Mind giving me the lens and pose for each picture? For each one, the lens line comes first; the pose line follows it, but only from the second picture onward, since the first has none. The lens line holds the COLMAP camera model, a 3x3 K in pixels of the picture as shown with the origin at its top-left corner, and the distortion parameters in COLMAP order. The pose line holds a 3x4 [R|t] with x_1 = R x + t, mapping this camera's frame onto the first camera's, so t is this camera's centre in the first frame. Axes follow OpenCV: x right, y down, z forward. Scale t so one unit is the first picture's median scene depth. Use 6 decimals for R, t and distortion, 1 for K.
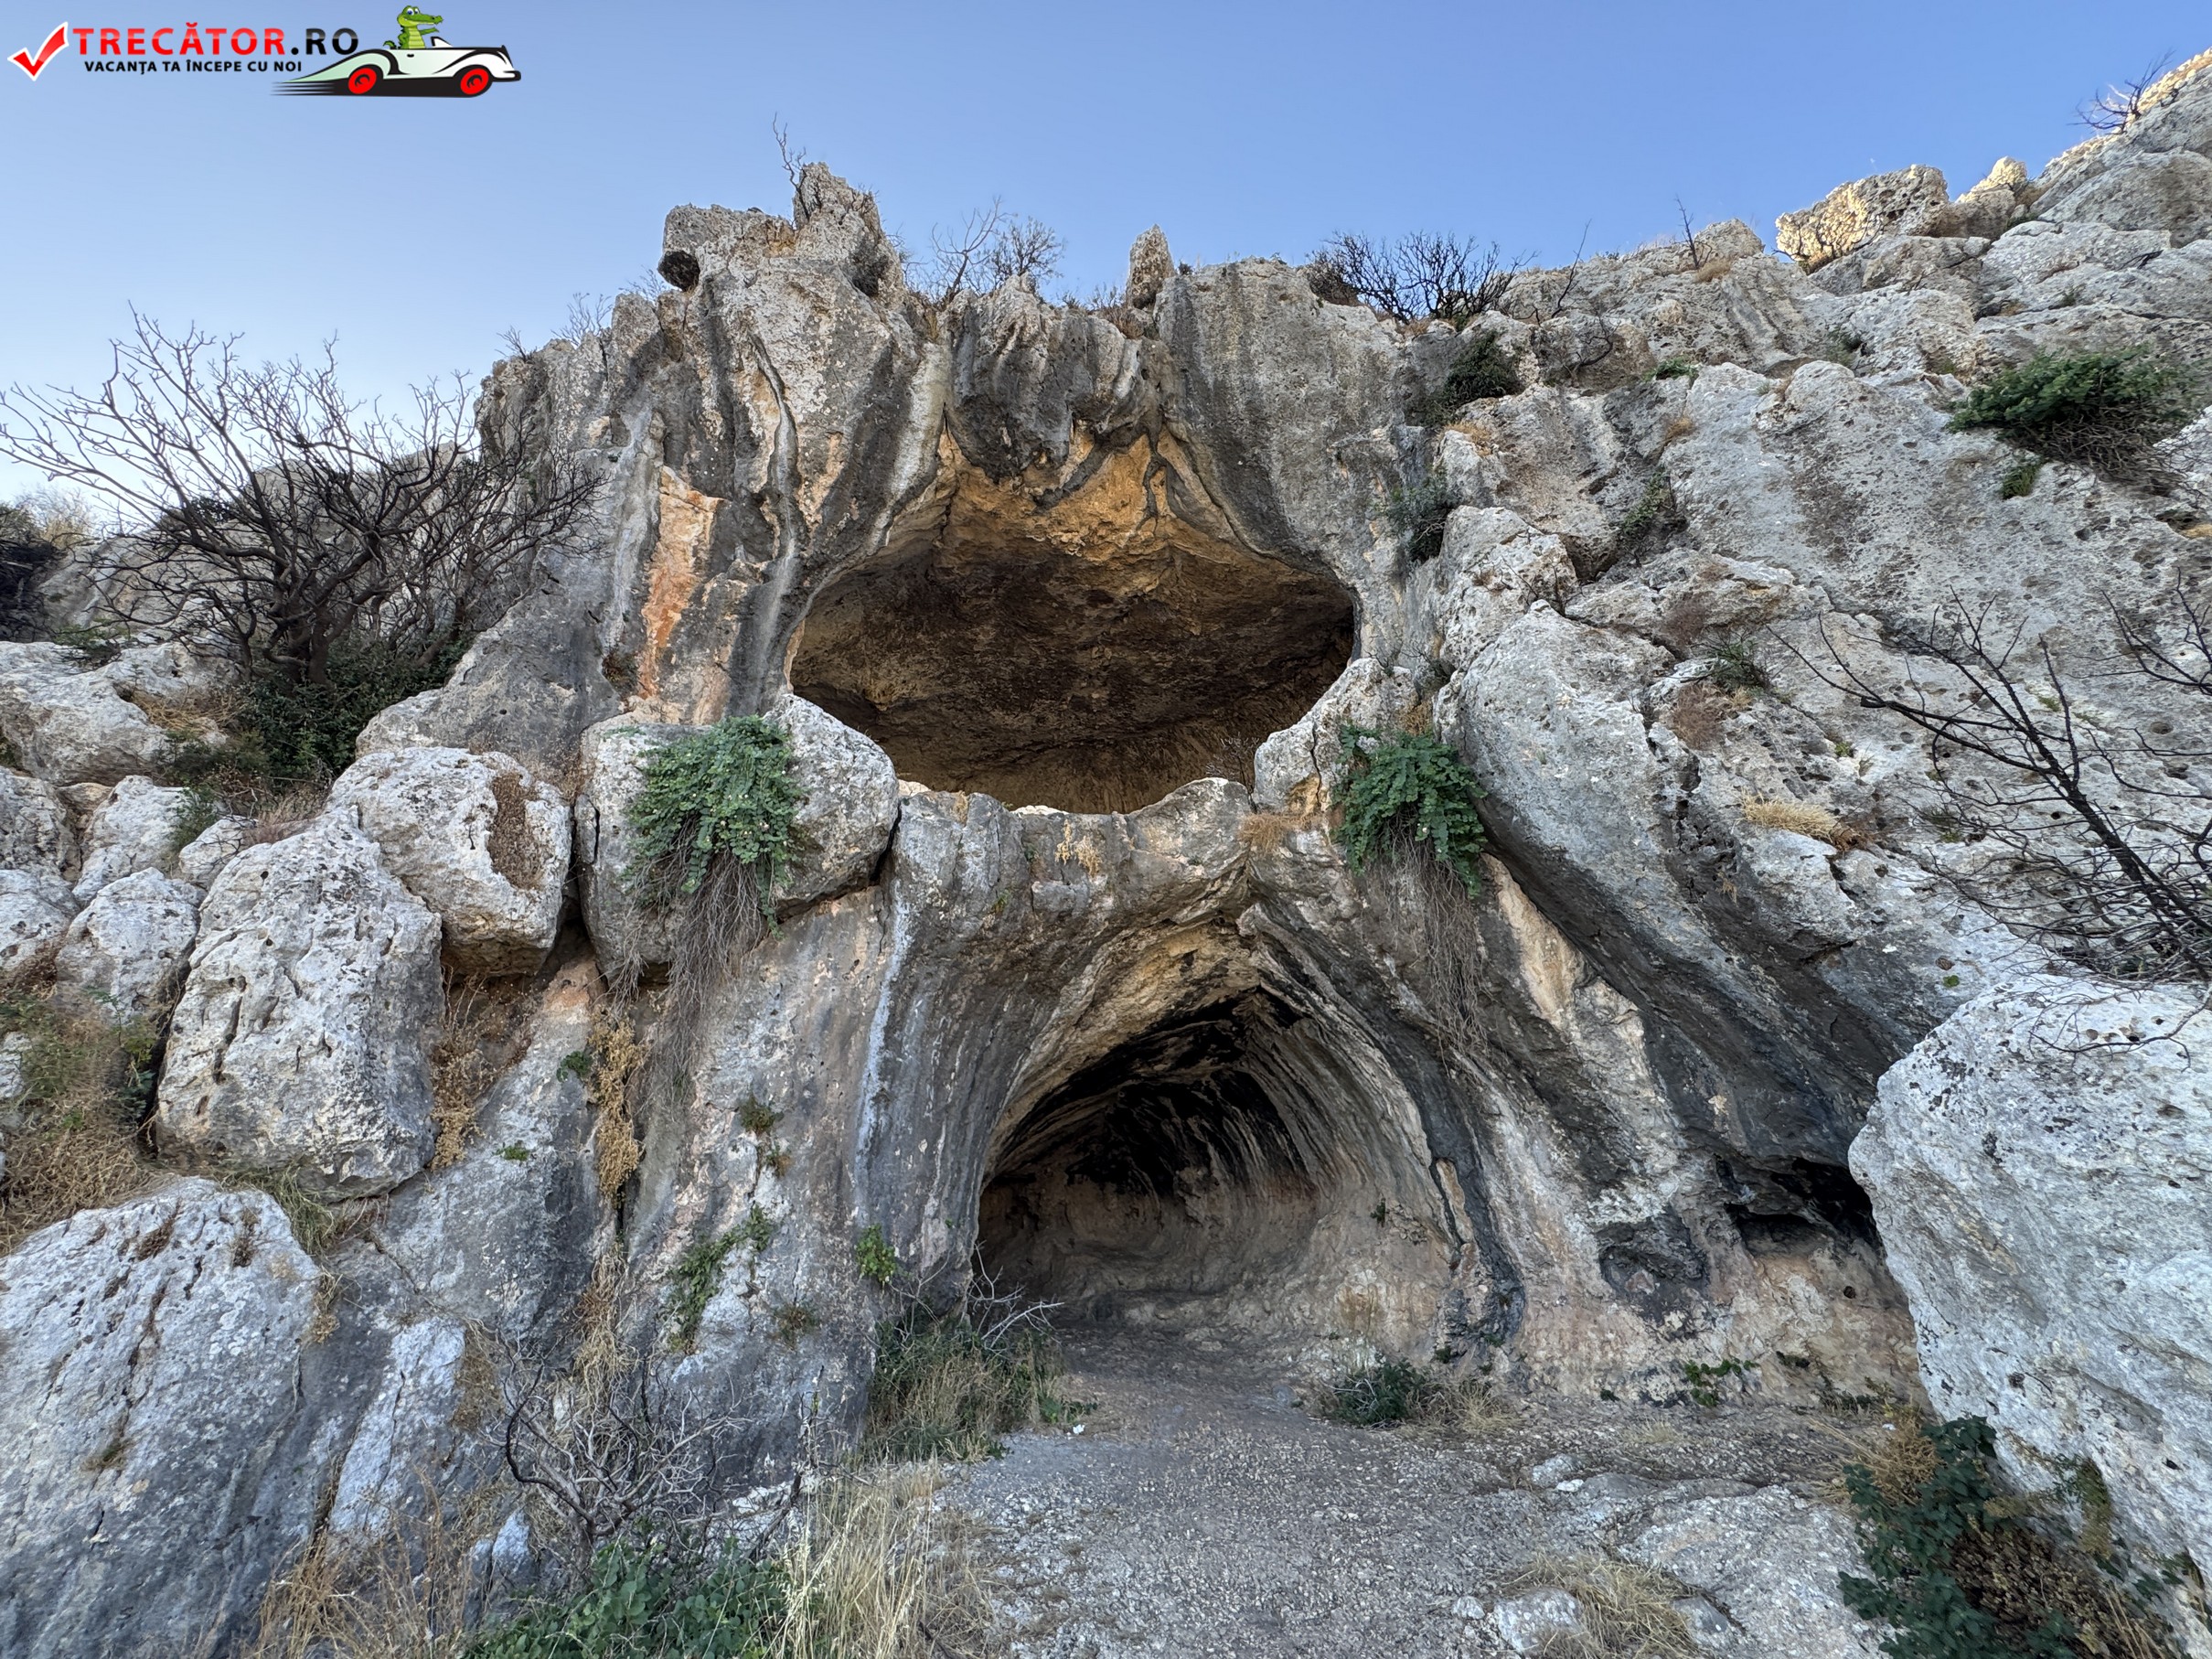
lens RADIAL K [[878.8, 0, 1103.1], [0, 878.8, 826.6], [0, 0, 1]] dist [0.001776, -0.000880]
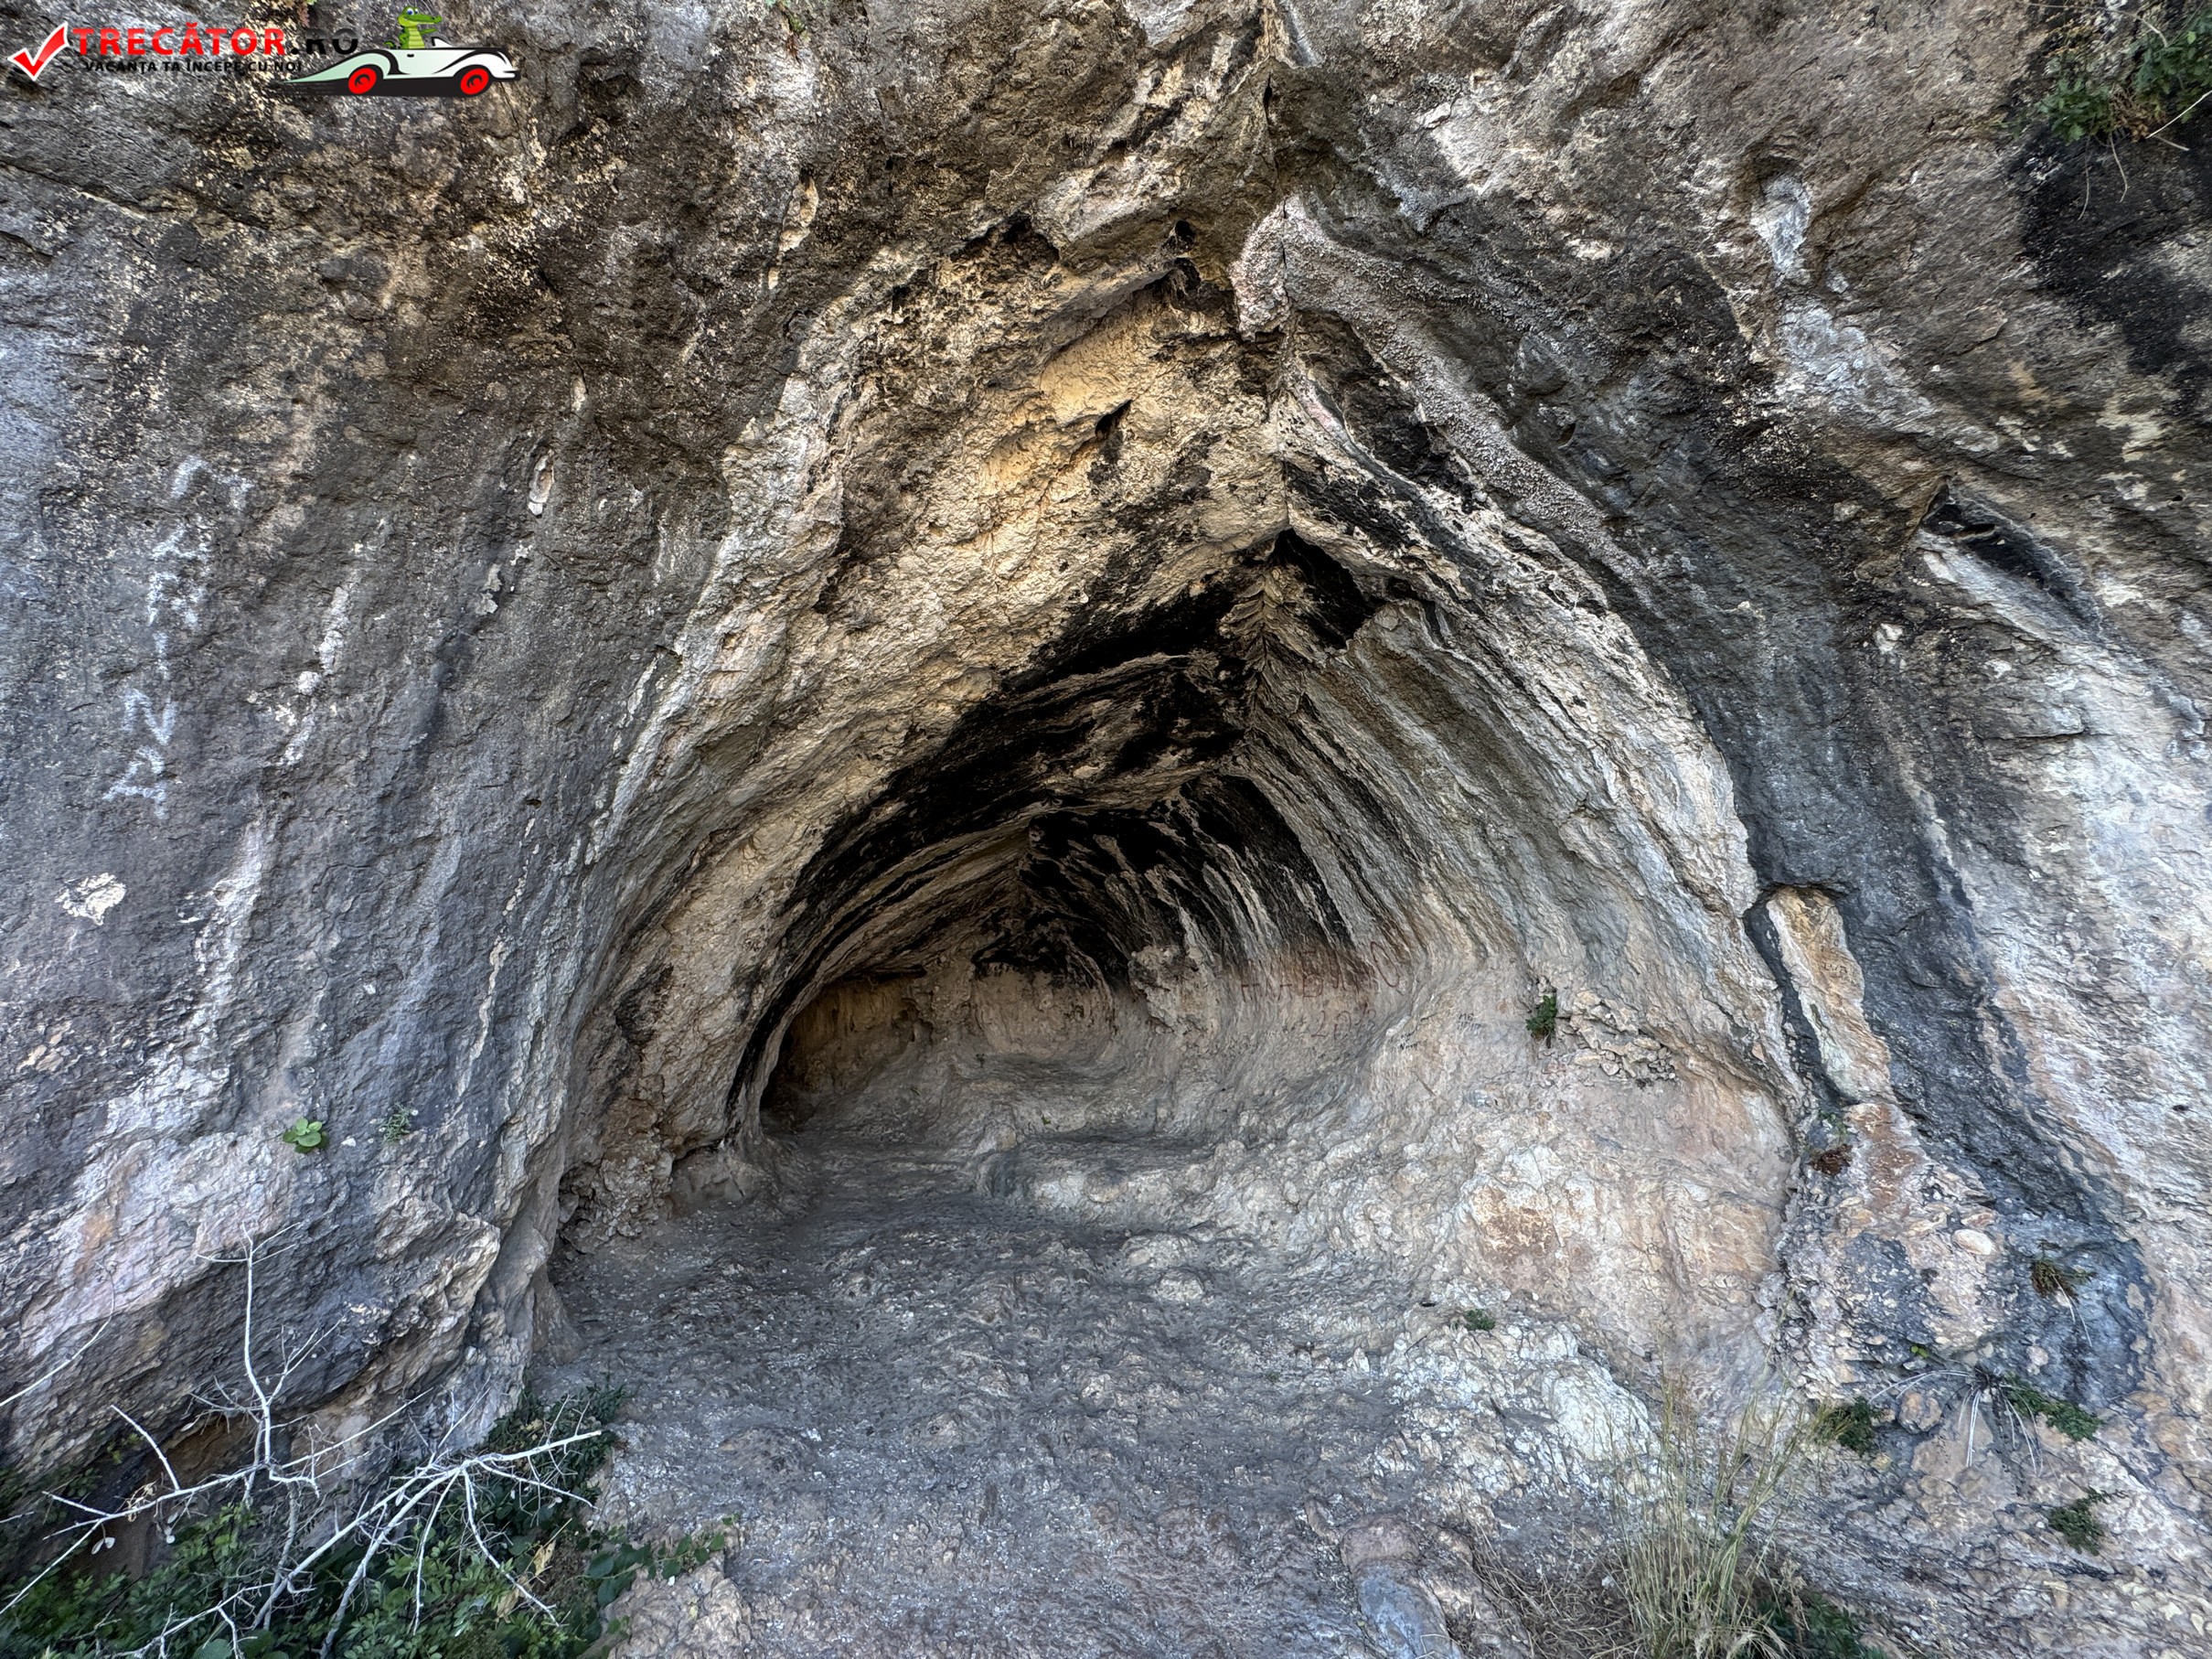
lens RADIAL K [[878.8, 0, 1105.4], [0, 878.8, 821.8], [0, 0, 1]] dist [0.001776, -0.000880]
pose [[0.999146, -0.037724, 0.016847, 0.089788], [0.033108, 0.975002, 0.219714, 0.250112], [-0.024714, -0.218968, 0.975419, 0.628364]]
